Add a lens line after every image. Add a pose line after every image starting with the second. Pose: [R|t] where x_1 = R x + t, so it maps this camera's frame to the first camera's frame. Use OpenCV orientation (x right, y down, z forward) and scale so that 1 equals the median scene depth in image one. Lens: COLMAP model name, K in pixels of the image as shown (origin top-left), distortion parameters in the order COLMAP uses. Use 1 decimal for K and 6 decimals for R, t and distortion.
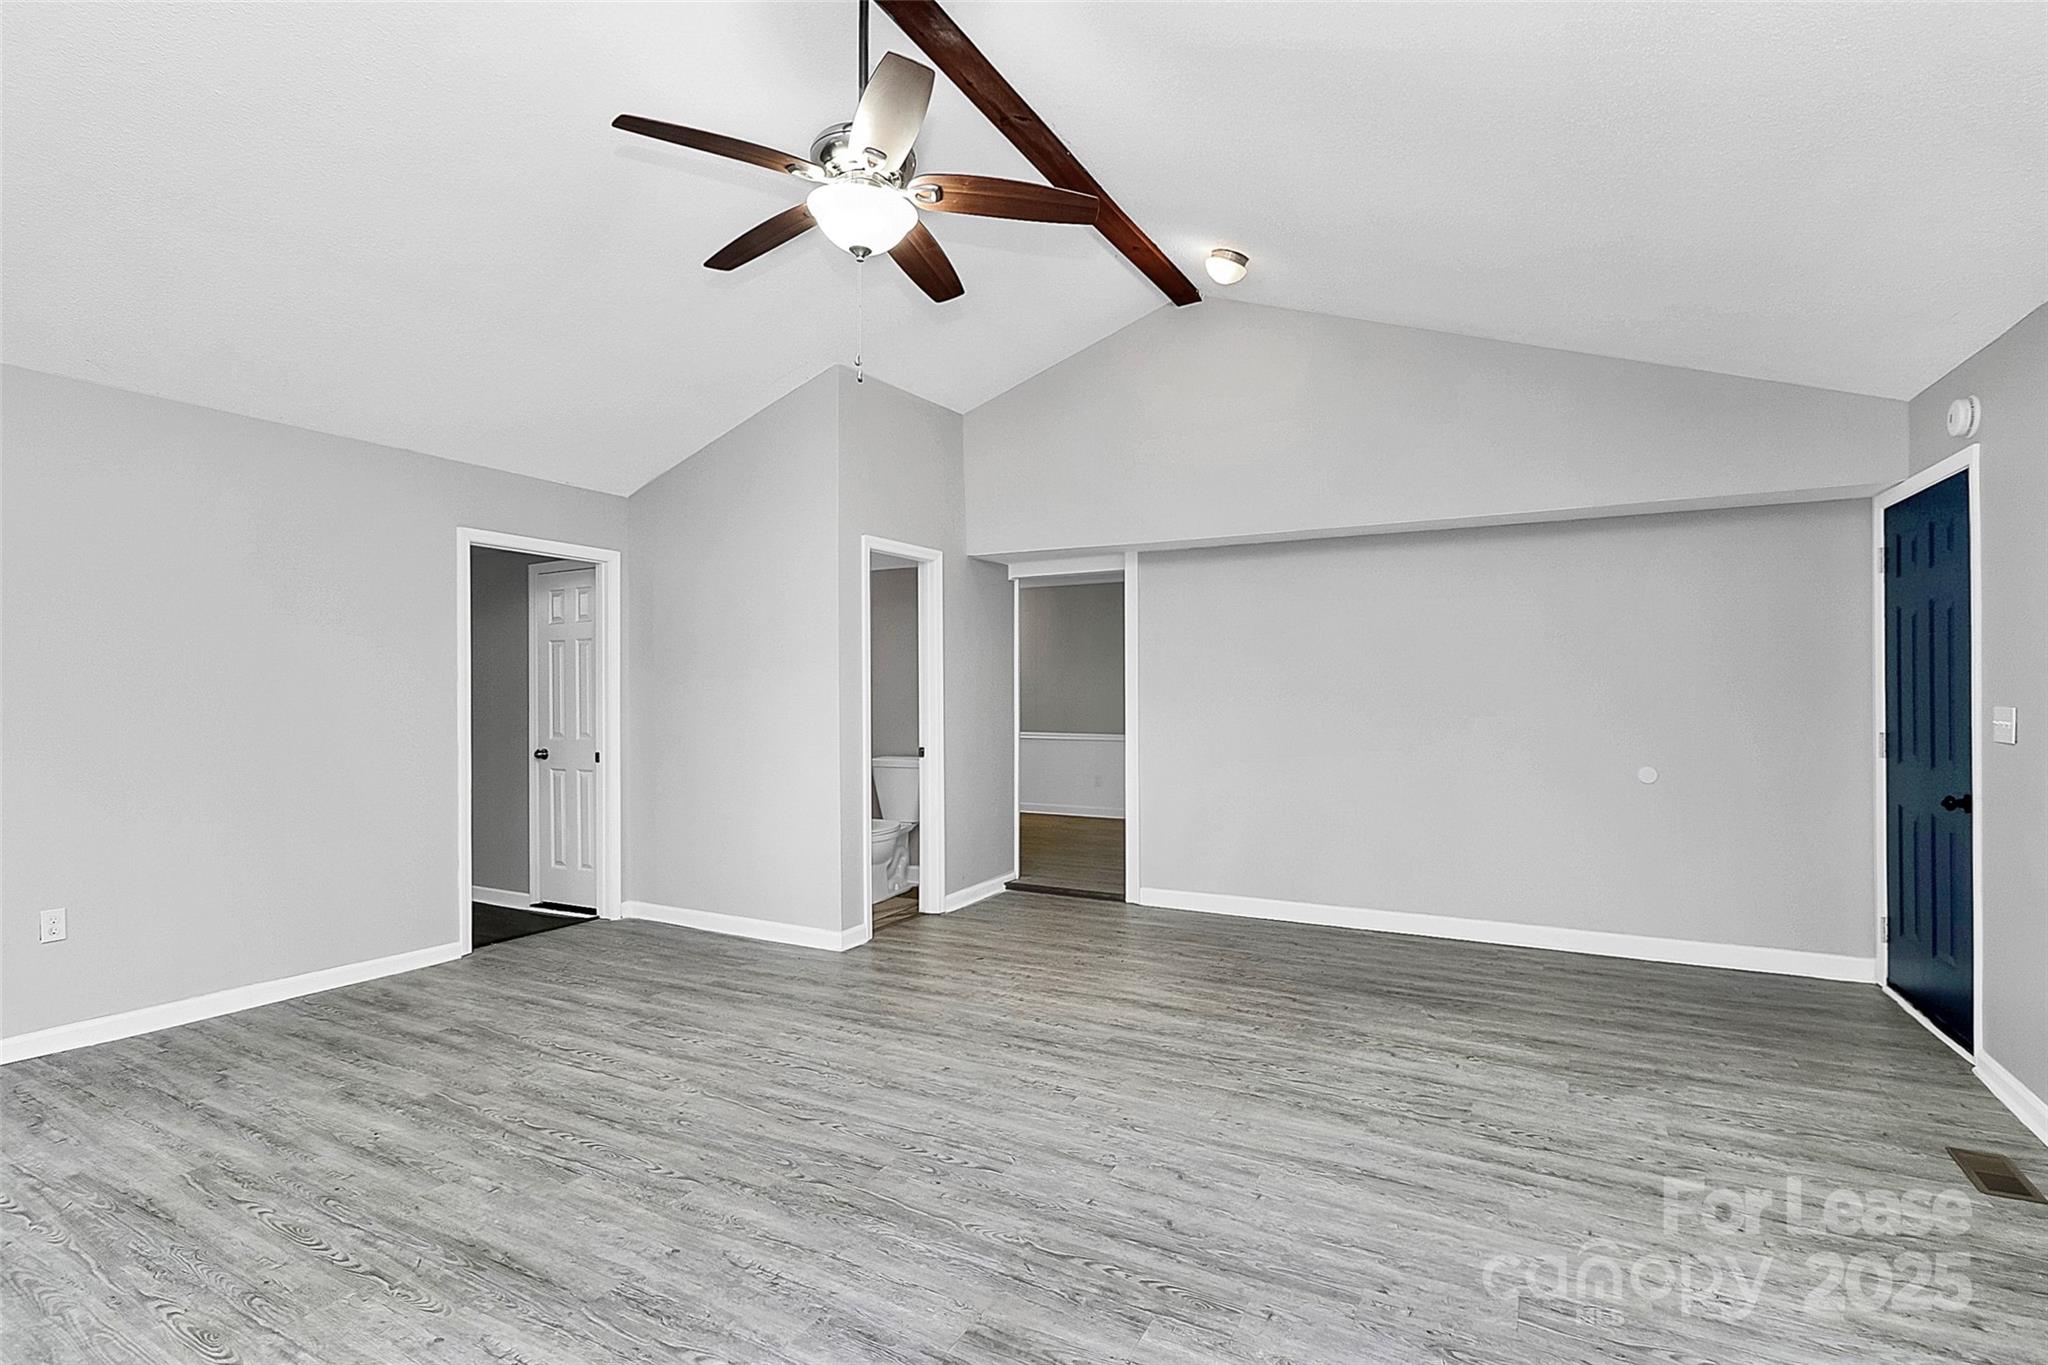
lens RADIAL K [[978.8, 0, 1023.5], [0, 978.8, 687.7], [0, 0, 1]] dist [-0.001109, -0.007550]
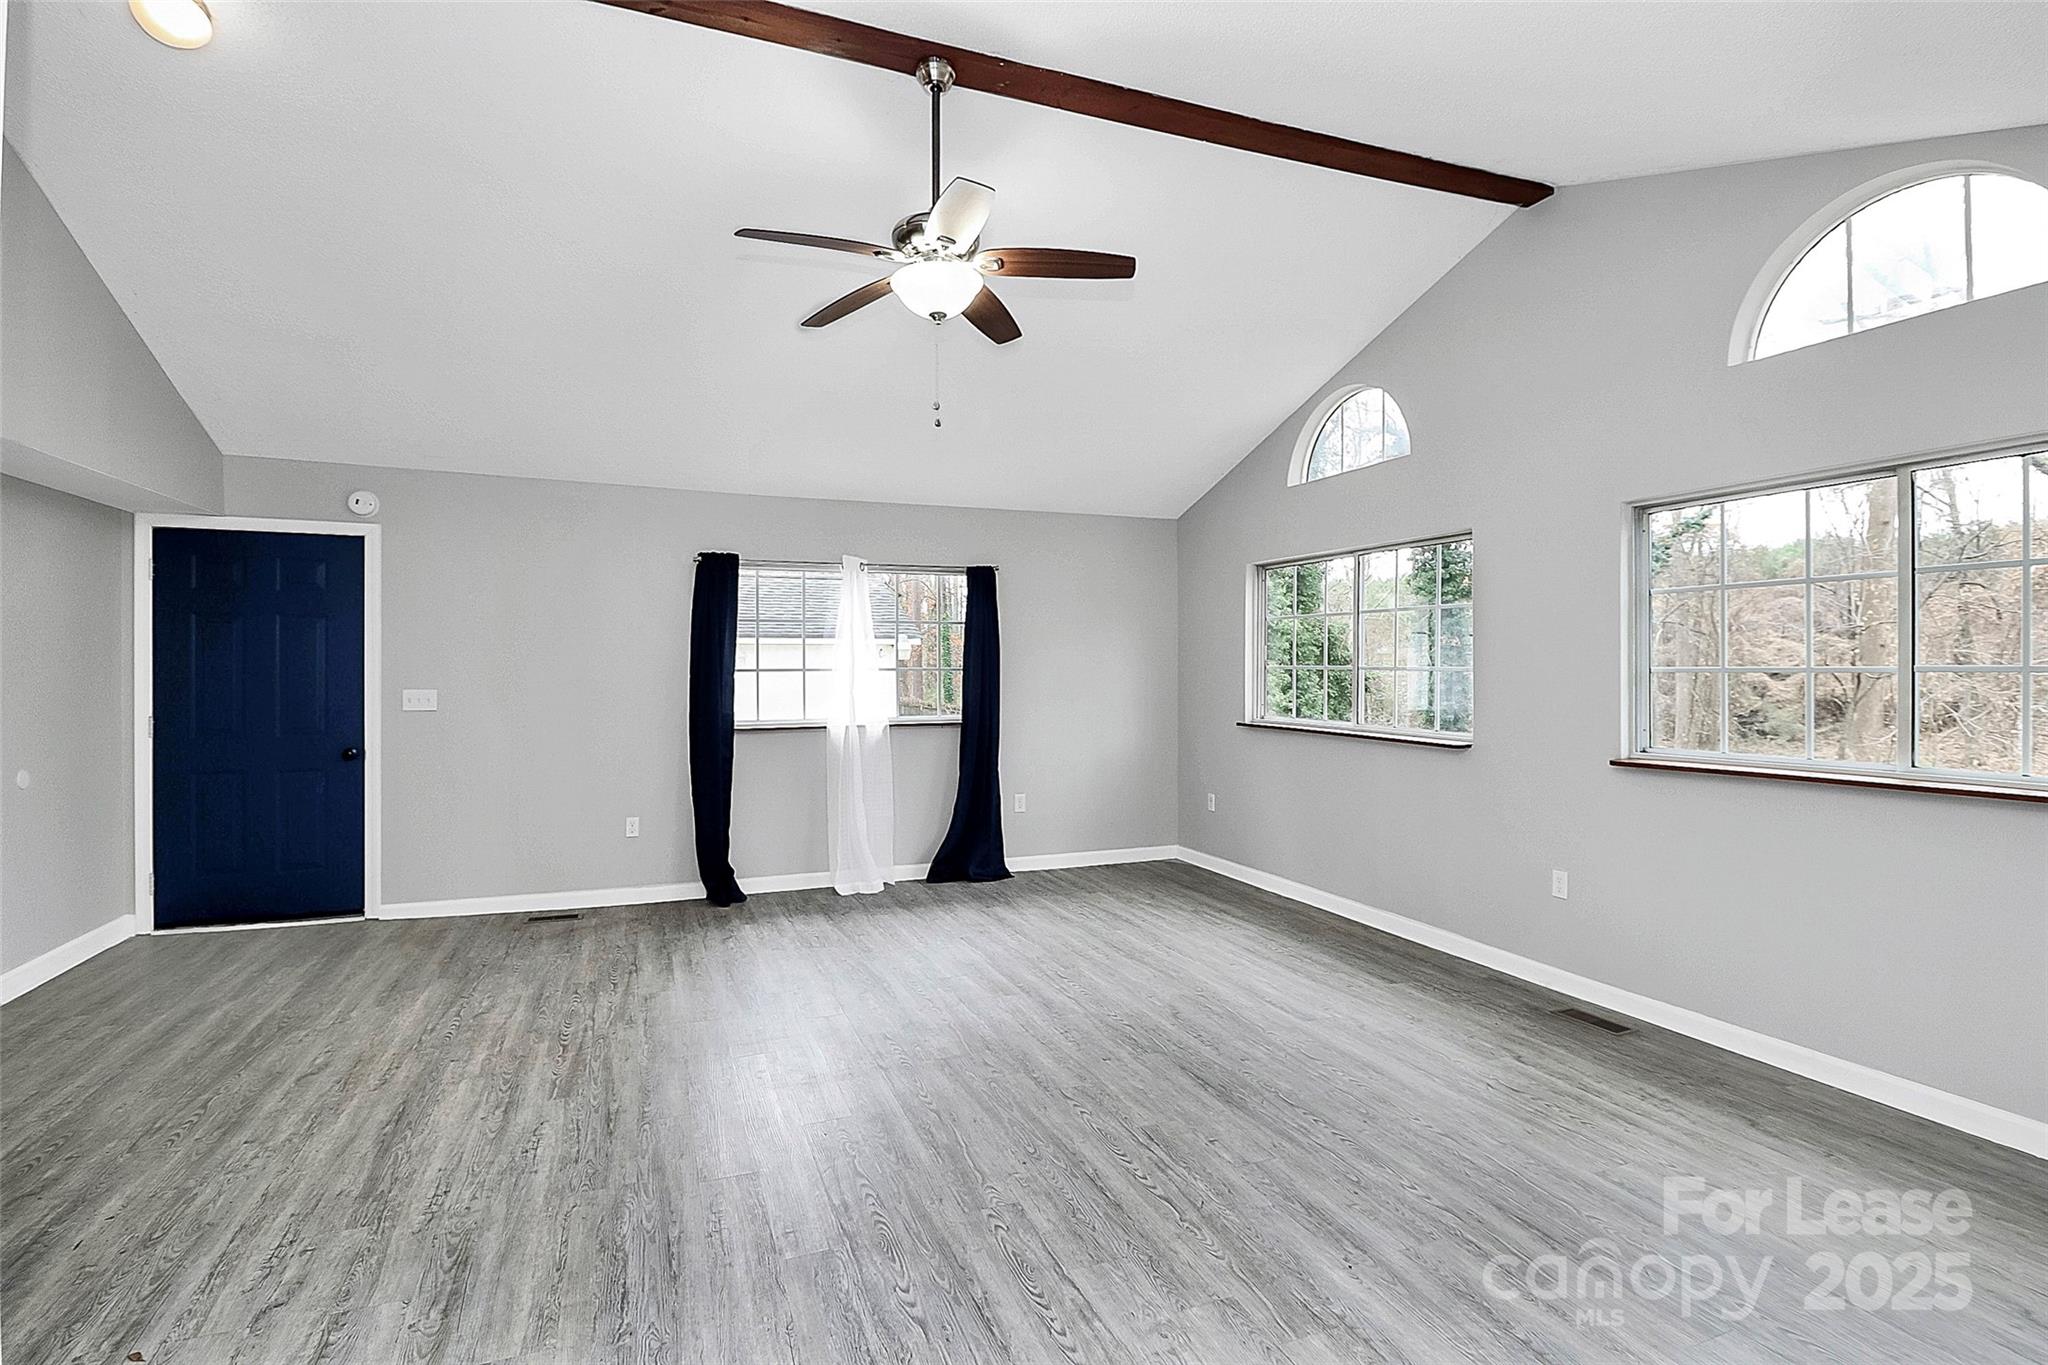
lens RADIAL K [[978.8, 0, 1017.5], [0, 978.8, 671.7], [0, 0, 1]] dist [-0.001109, -0.007550]
pose [[-0.767200, -0.001367, 0.641406, -0.809332], [-0.002124, 0.999998, -0.000410, -0.012044], [-0.641404, -0.001676, -0.767201, 1.489976]]
